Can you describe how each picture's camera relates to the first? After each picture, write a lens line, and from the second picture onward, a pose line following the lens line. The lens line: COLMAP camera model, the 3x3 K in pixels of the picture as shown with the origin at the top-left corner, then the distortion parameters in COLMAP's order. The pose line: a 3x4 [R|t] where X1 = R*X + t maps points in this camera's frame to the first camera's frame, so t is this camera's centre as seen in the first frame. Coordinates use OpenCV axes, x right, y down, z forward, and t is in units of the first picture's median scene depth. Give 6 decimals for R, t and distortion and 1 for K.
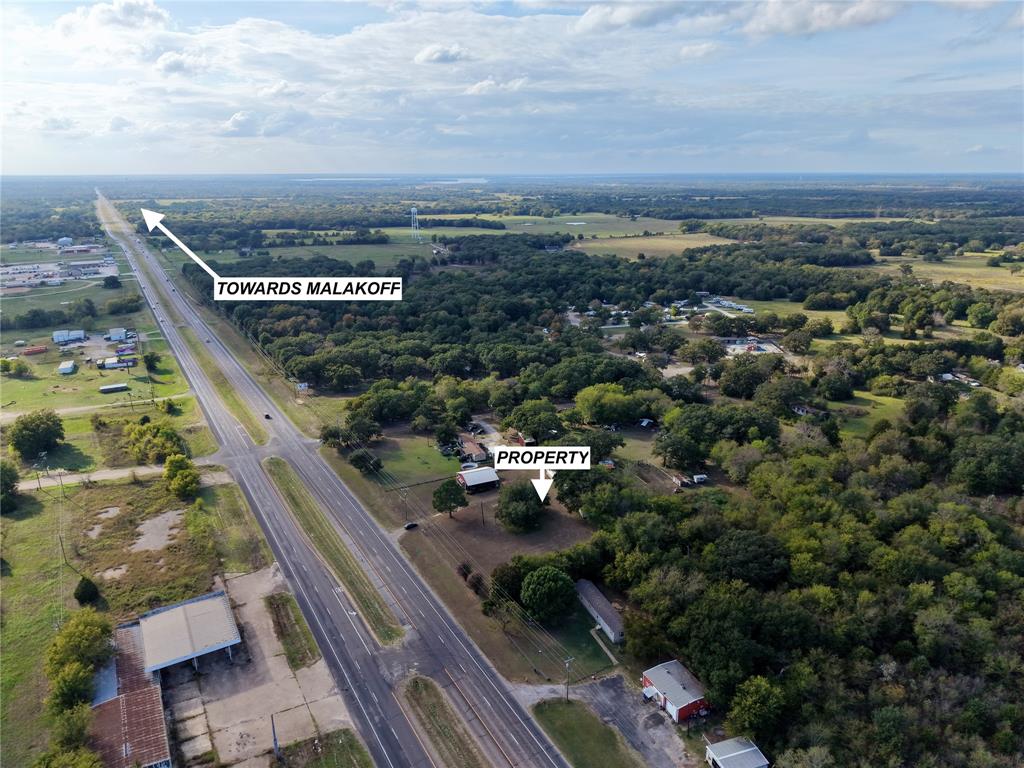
lens RADIAL K [[681.4, 0, 511.2], [0, 681.4, 383.7], [0, 0, 1]] dist [0.009302, -0.010094]
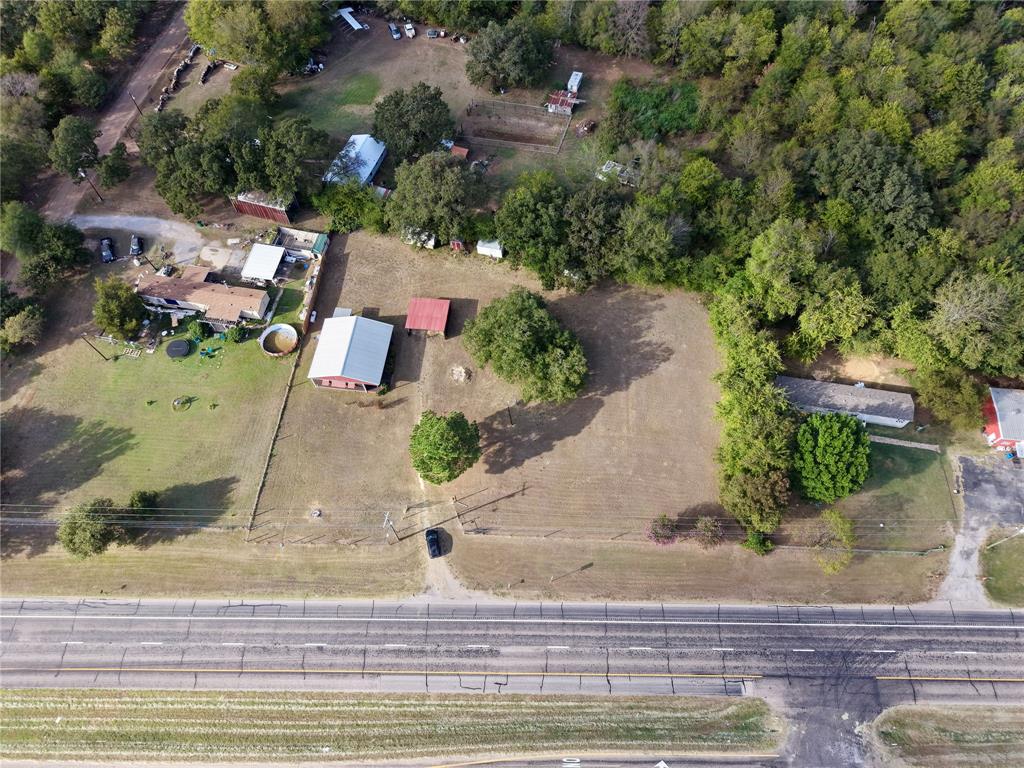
lens RADIAL K [[681.4, 0, 511.3], [0, 681.4, 386.0], [0, 0, 1]] dist [0.009302, -0.010094]
pose [[0.520107, -0.759380, 0.390936, -0.265754], [0.262379, 0.577640, 0.772974, -0.255202], [-0.812801, -0.299456, 0.499680, 0.892609]]
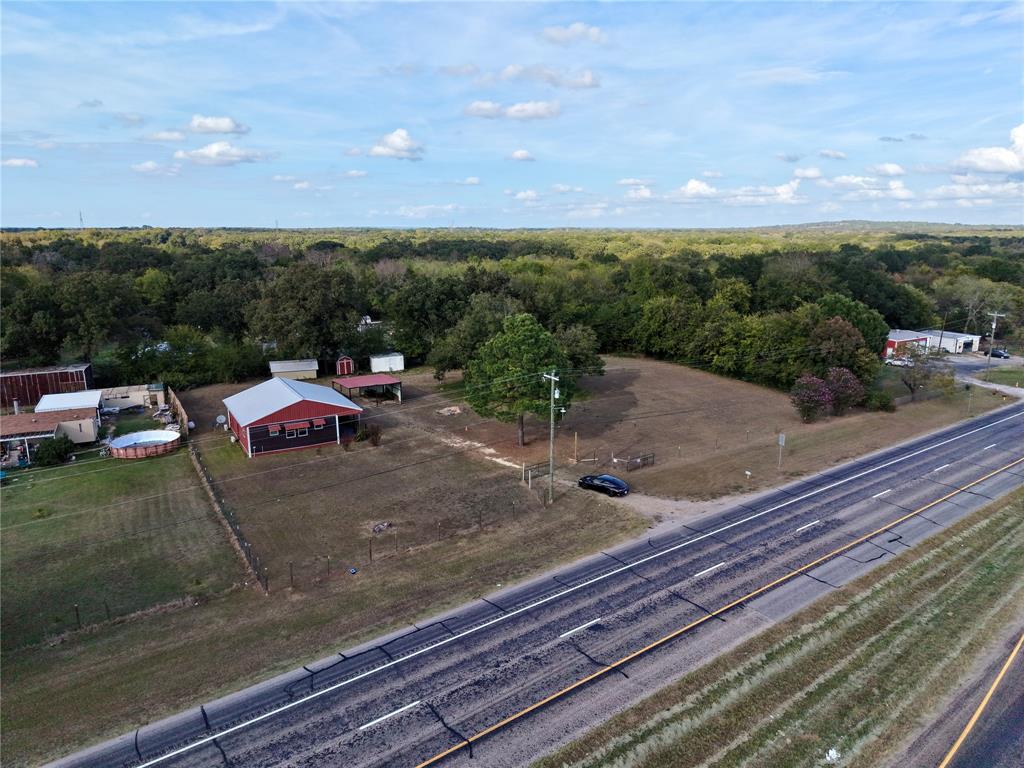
lens RADIAL K [[681.4, 0, 511.5], [0, 681.4, 384.2], [0, 0, 1]] dist [0.009302, -0.010094]
pose [[-0.098944, -0.226366, 0.969004, -0.477821], [0.293023, 0.923978, 0.245768, 0.110523], [-0.950972, 0.308258, -0.025092, 1.229374]]
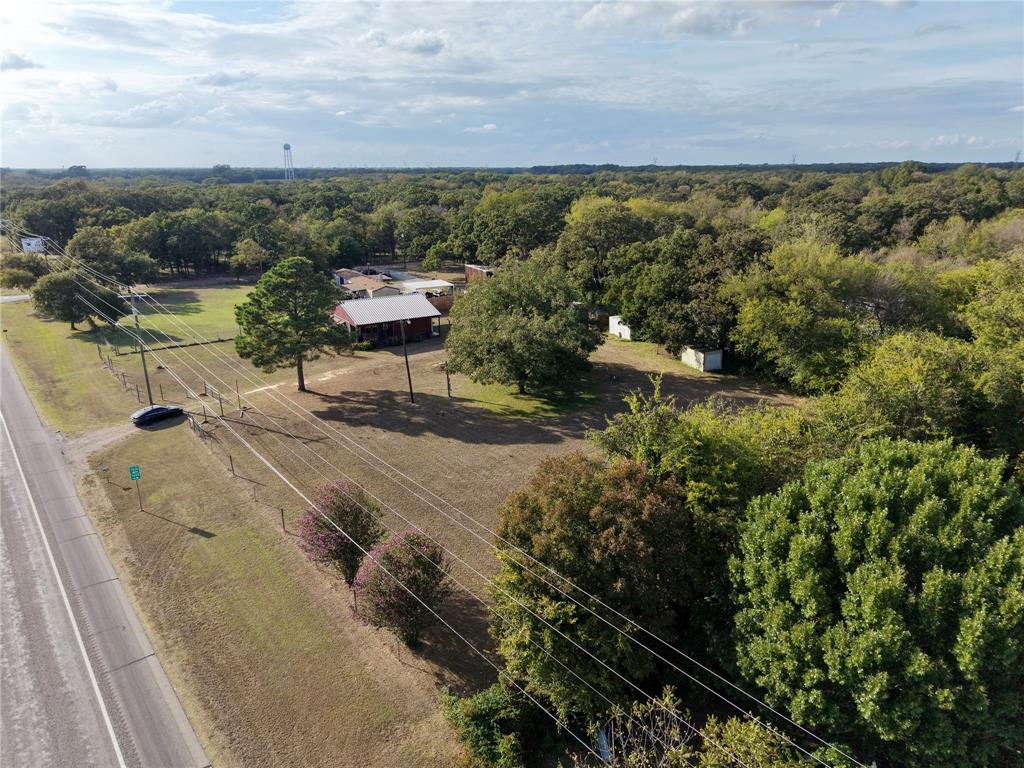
lens RADIAL K [[681.4, 0, 511.1], [0, 681.4, 383.5], [0, 0, 1]] dist [0.009302, -0.010094]
pose [[0.987850, -0.042597, 0.149456, -0.049874], [0.043445, 0.999053, -0.002412, 0.241018], [-0.149212, 0.008876, 0.988765, 0.823730]]
